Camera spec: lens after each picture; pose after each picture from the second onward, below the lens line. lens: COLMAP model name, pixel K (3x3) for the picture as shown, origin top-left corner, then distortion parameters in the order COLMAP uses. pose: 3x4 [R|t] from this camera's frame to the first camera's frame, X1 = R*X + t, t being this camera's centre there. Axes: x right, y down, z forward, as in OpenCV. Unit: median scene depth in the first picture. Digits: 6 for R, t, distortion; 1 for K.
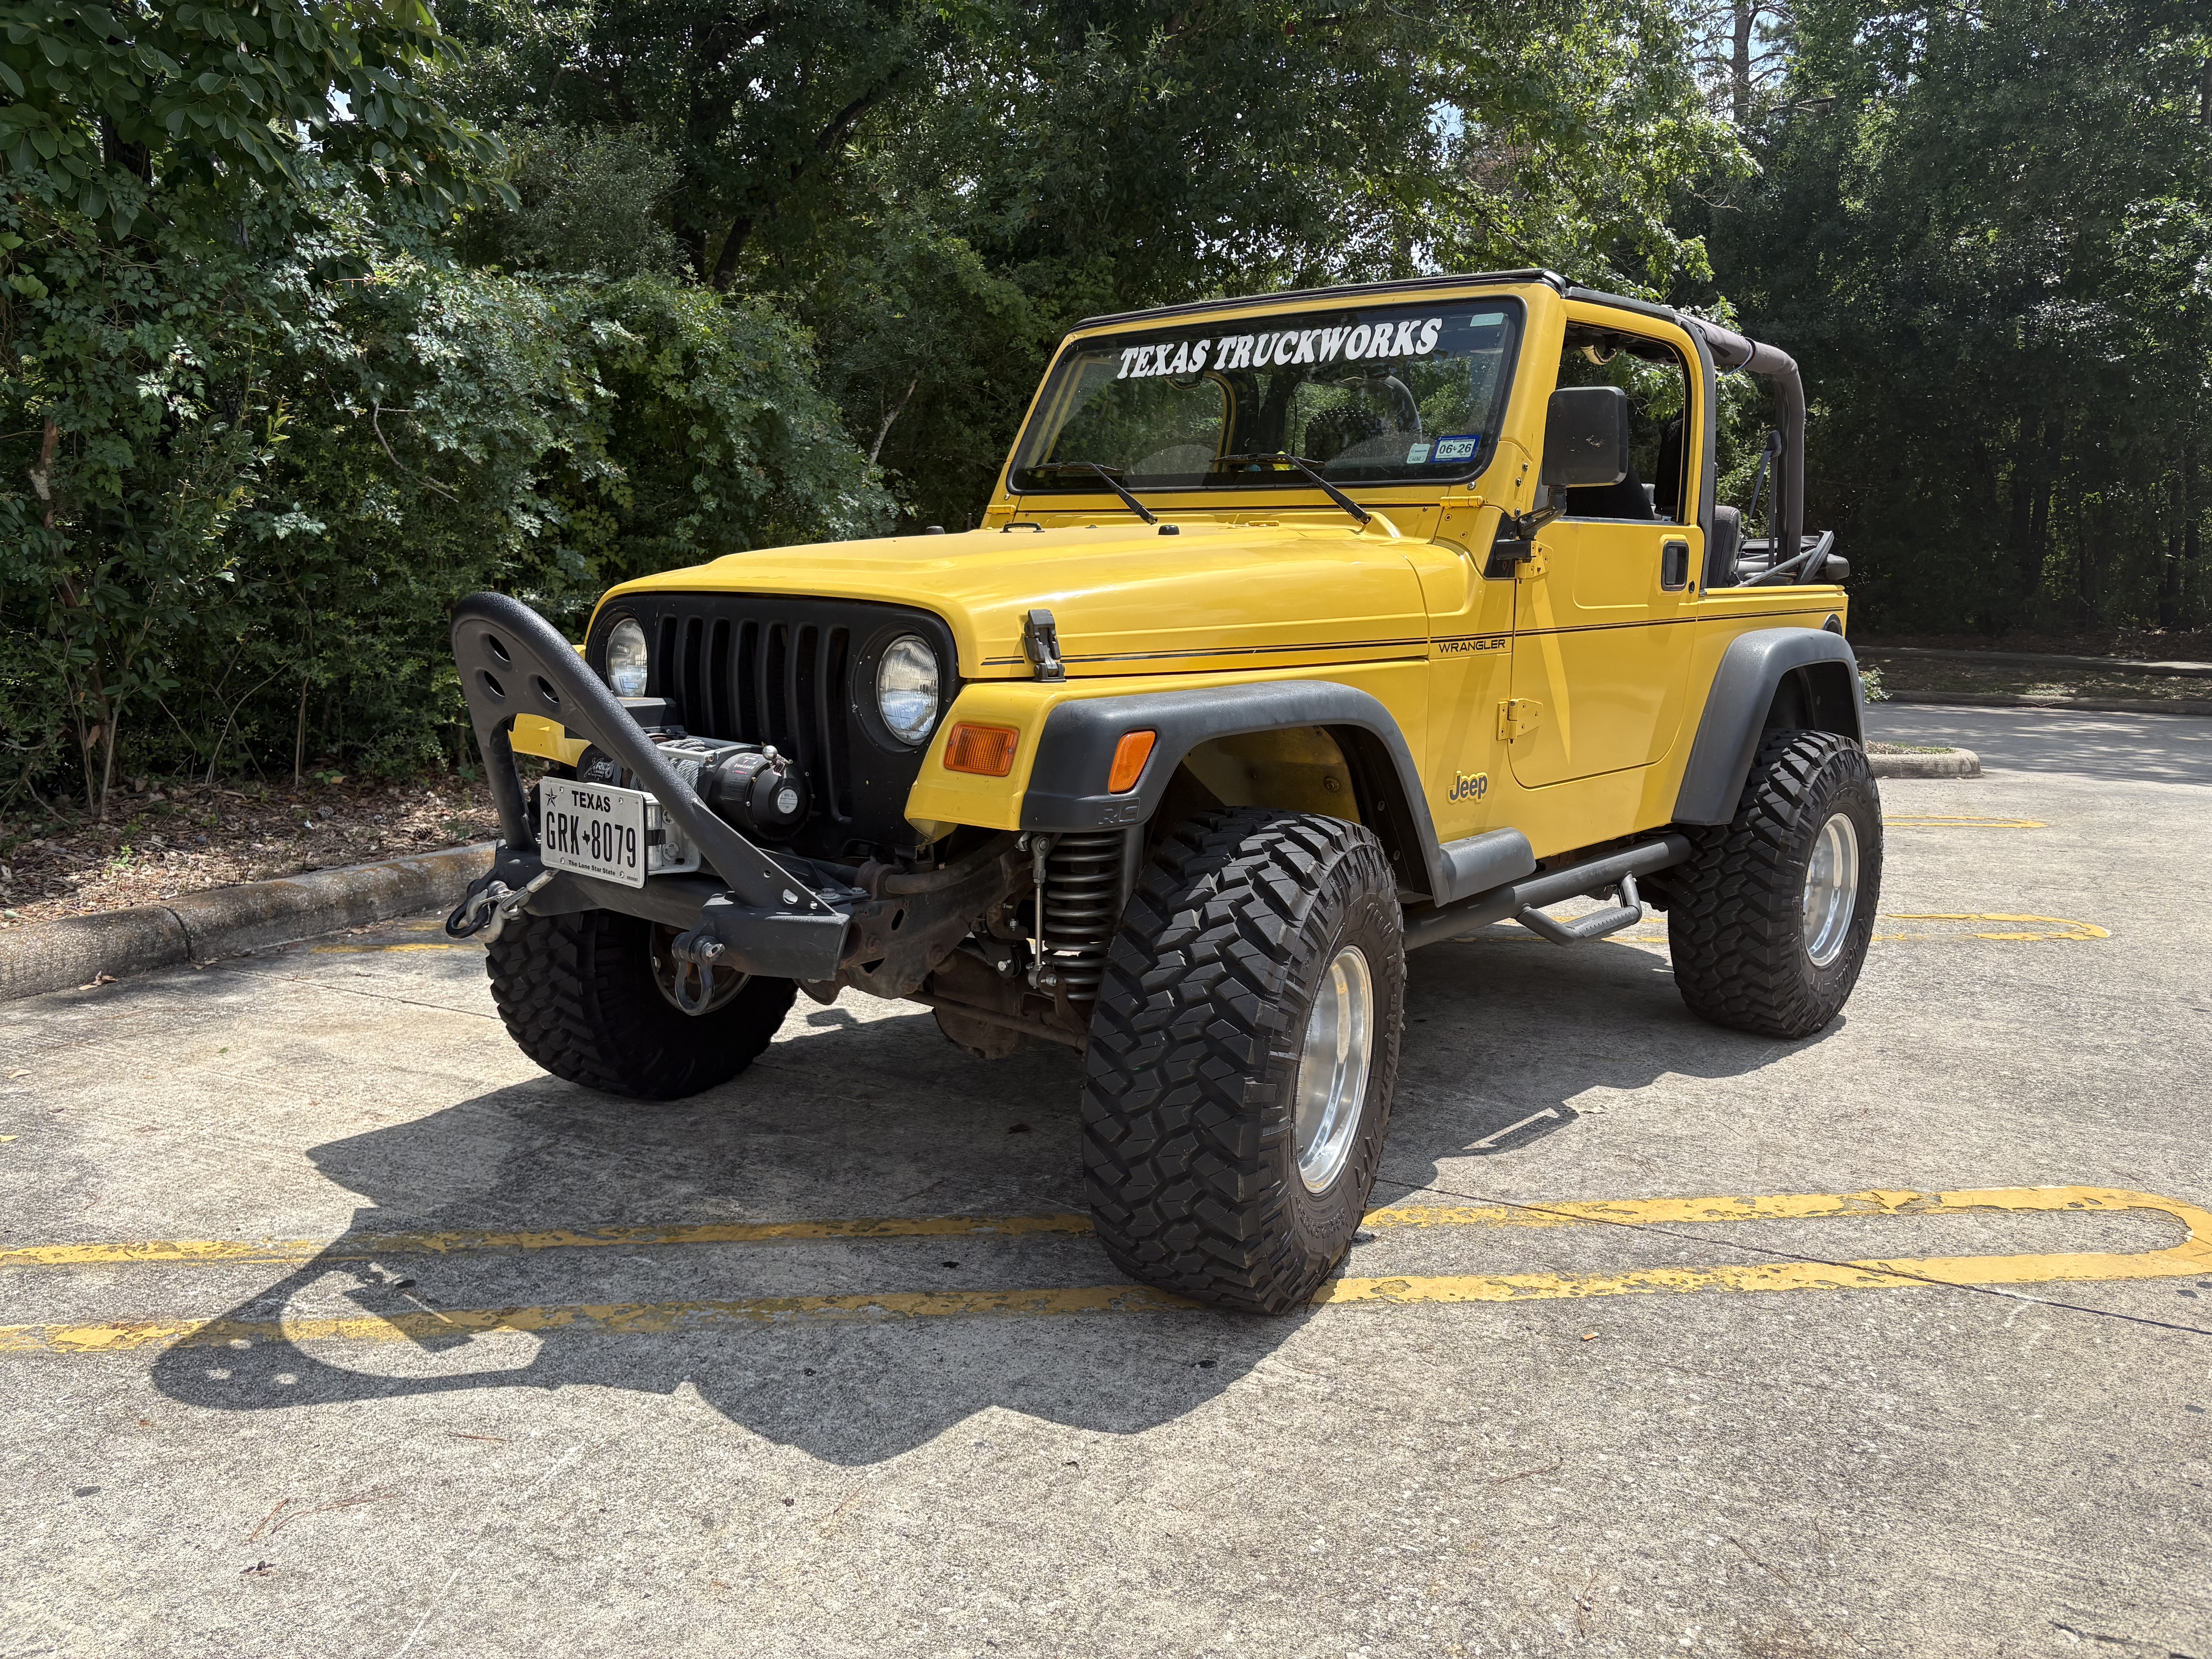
lens RADIAL K [[1670.5, 0, 1106.0], [0, 1670.5, 829.5], [0, 0, 1]] dist [0.018649, 0.003319]
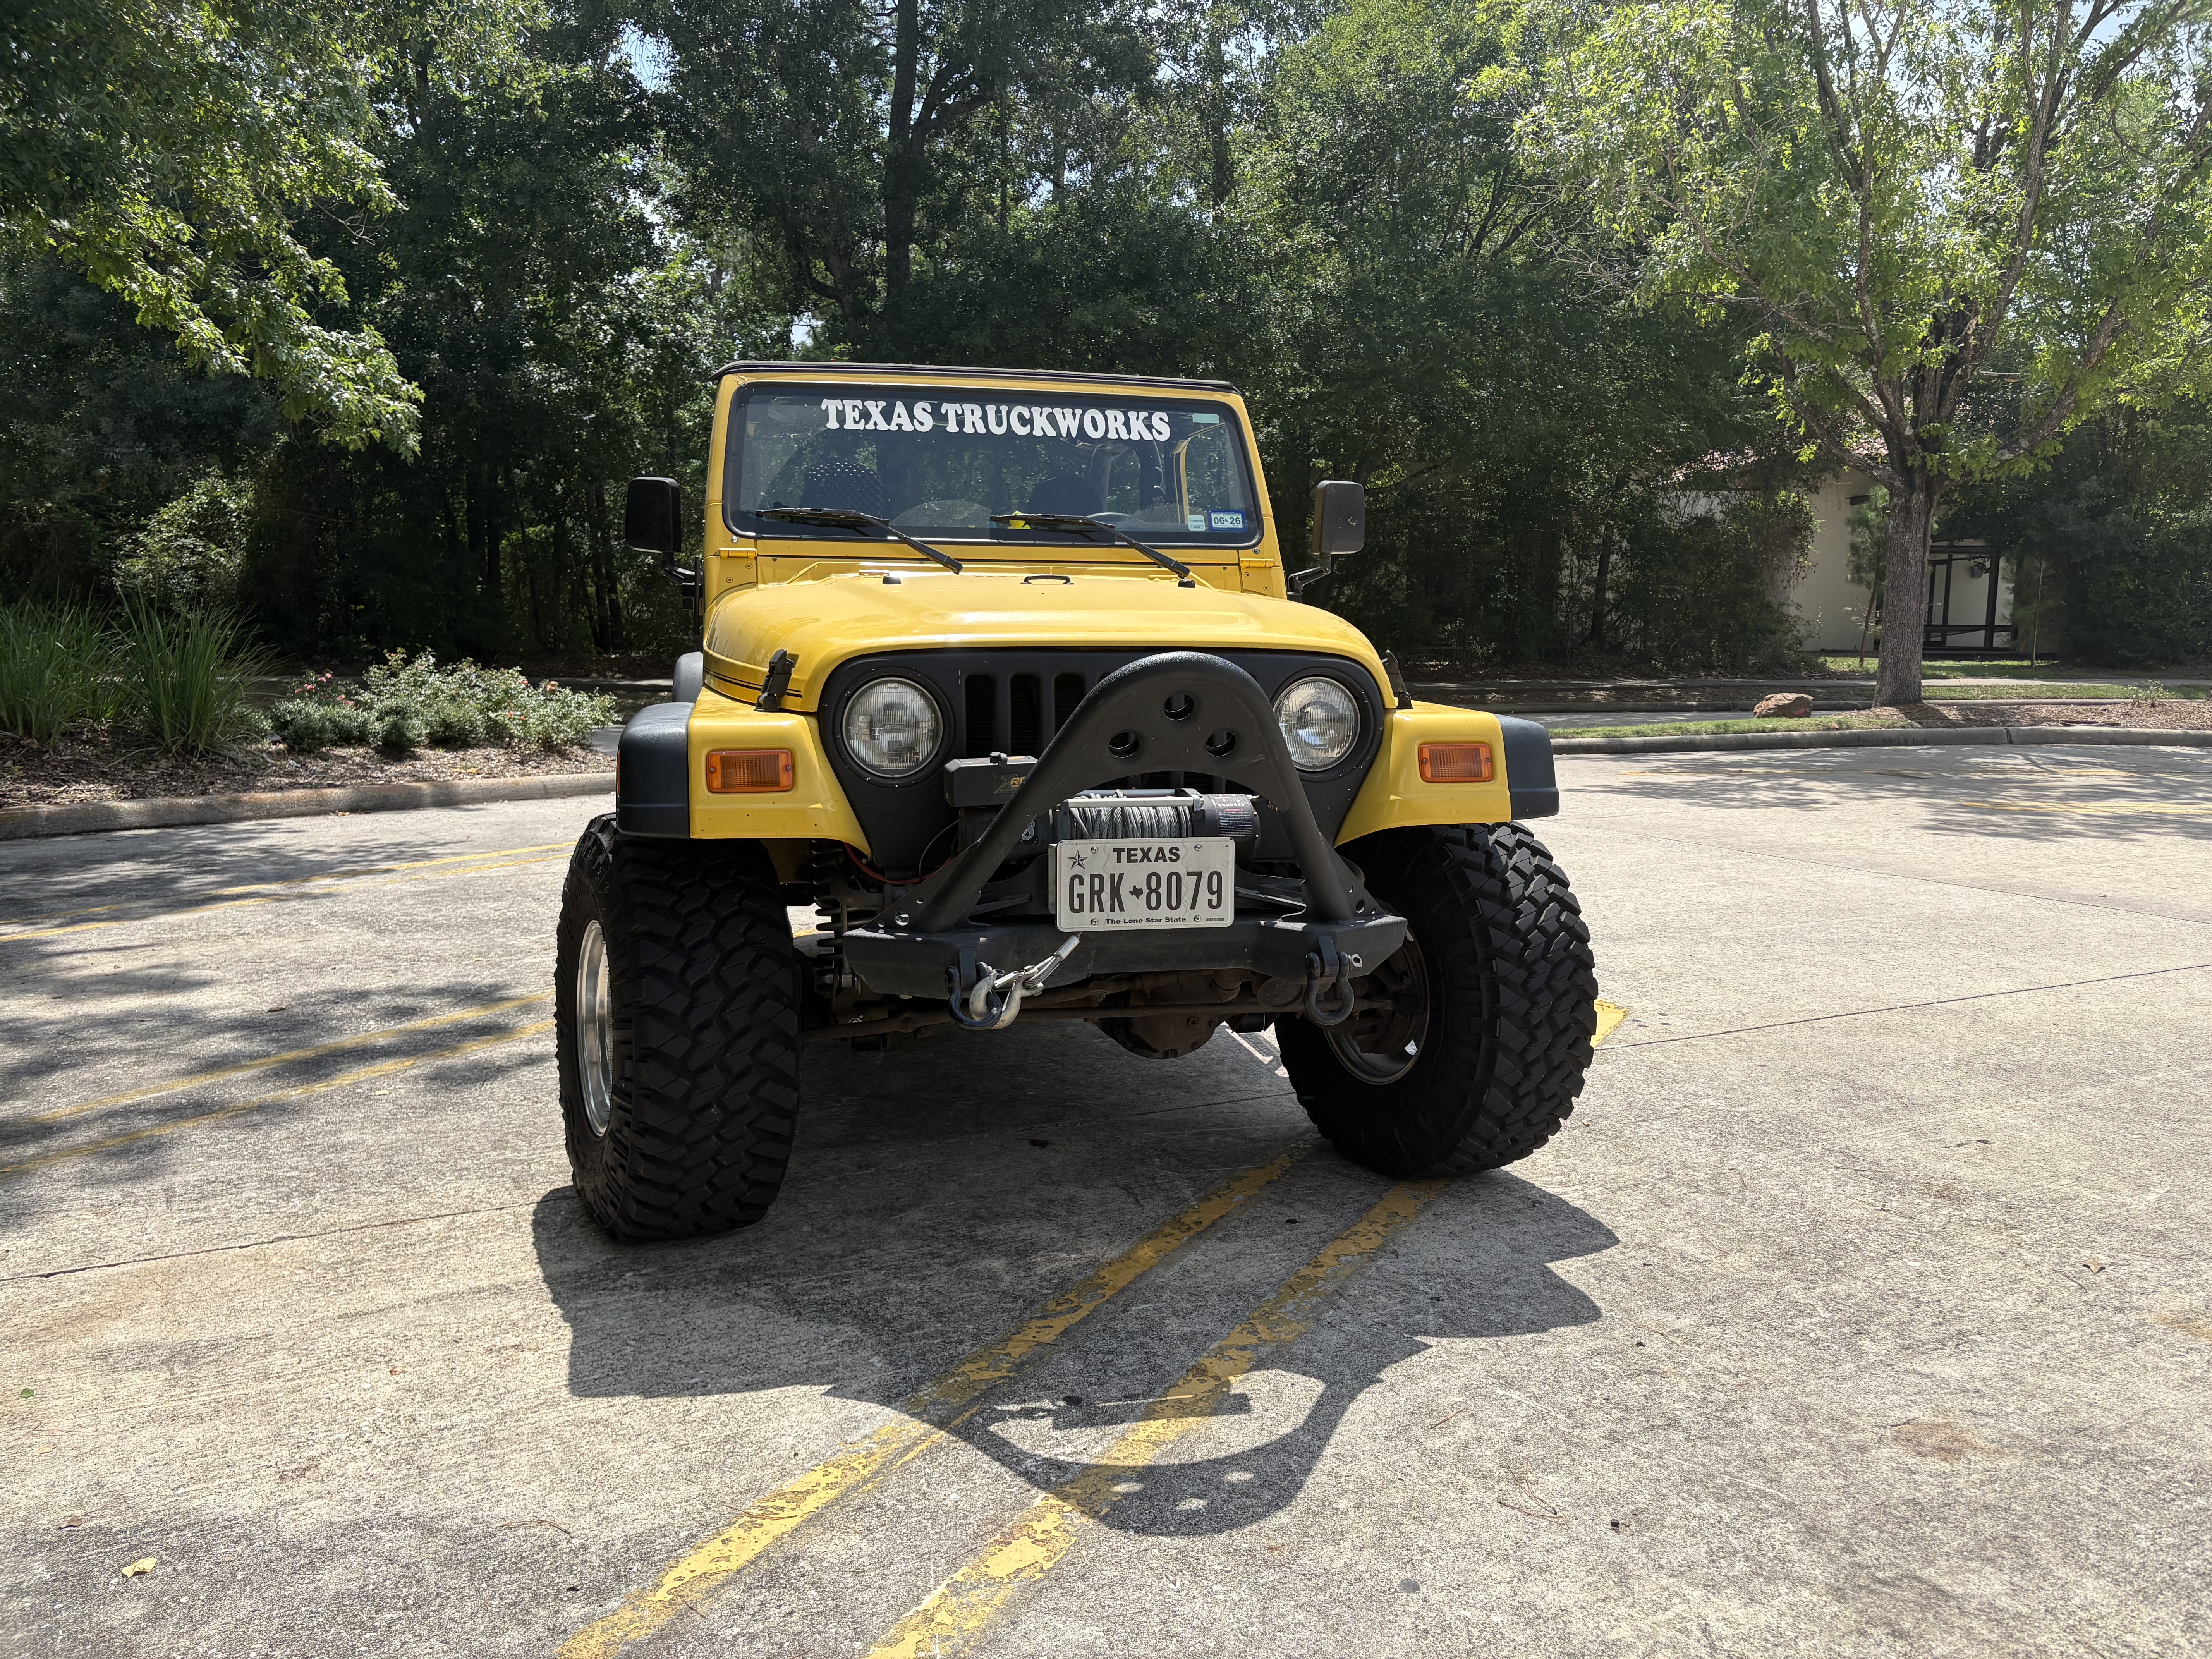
lens RADIAL K [[1691.6, 0, 1099.3], [0, 1691.6, 807.2], [0, 0, 1]] dist [0.051269, -0.062921]
pose [[0.585478, -0.101936, 0.804254, -0.992695], [0.124984, 0.991552, 0.034690, -0.073239], [-0.800996, 0.080209, 0.593273, 0.358057]]
